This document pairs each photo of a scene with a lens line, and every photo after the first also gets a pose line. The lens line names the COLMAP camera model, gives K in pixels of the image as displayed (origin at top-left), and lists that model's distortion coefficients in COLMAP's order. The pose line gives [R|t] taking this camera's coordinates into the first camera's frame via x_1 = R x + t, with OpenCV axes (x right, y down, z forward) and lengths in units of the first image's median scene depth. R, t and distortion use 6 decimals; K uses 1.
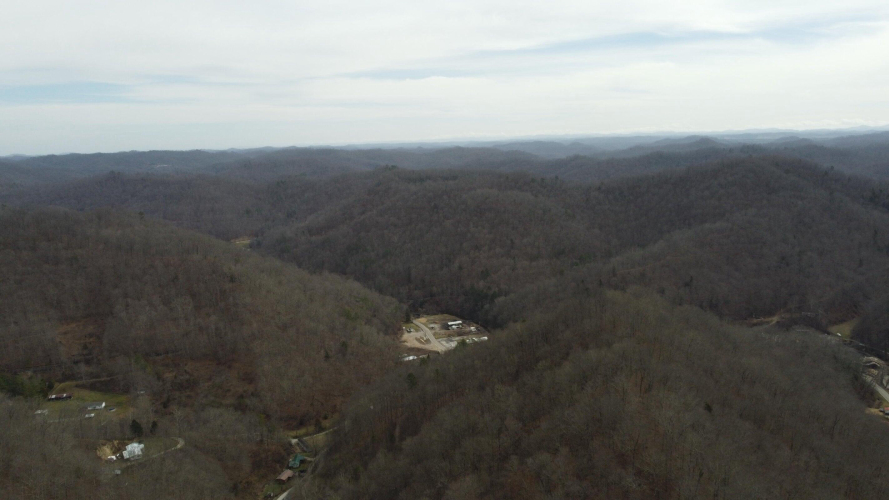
lens RADIAL K [[670.6, 0, 444.7], [0, 670.6, 251.6], [0, 0, 1]] dist [-0.011940, 0.001447]
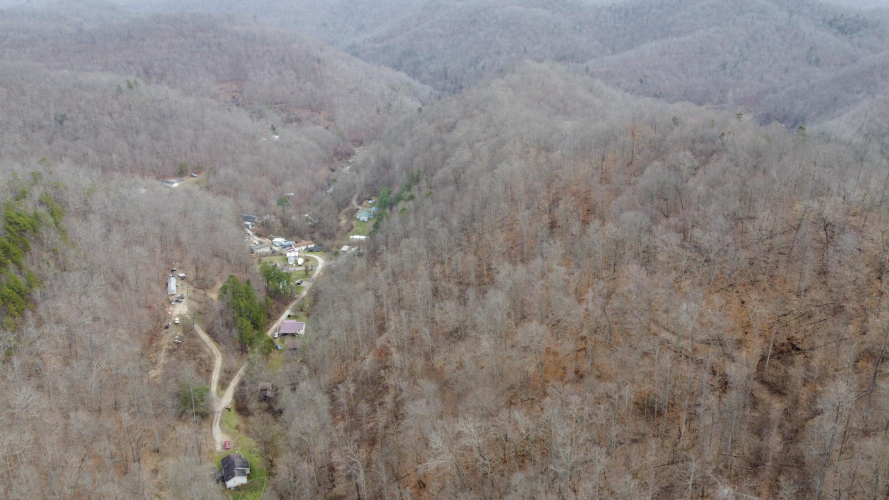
lens RADIAL K [[670.6, 0, 442.9], [0, 670.6, 248.5], [0, 0, 1]] dist [-0.011940, 0.001447]
pose [[0.993198, 0.058571, -0.100633, 0.097607], [-0.032298, 0.968938, 0.245184, 0.048748], [0.111867, -0.240266, 0.964240, -0.373079]]
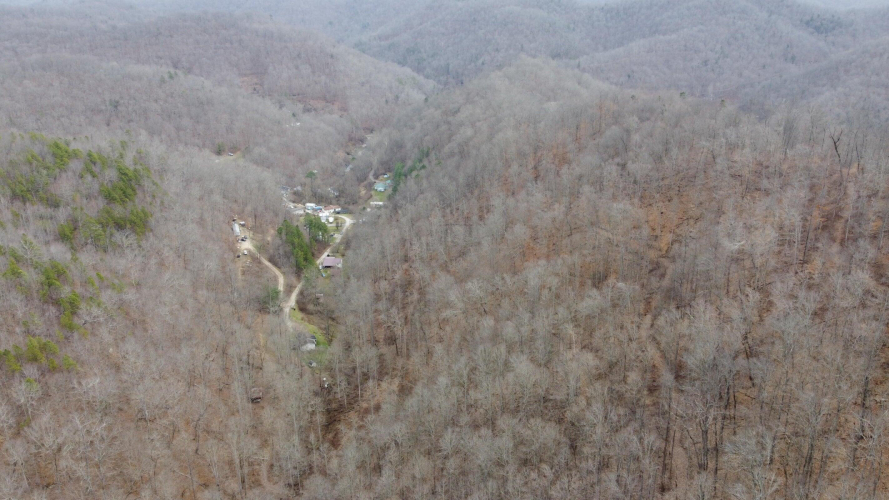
lens RADIAL K [[670.6, 0, 442.6], [0, 670.6, 249.9], [0, 0, 1]] dist [-0.011940, 0.001447]
pose [[0.993211, 0.060937, -0.099085, 0.102420], [-0.034644, 0.968110, 0.248119, 0.056996], [0.111044, -0.243002, 0.963649, -0.471630]]
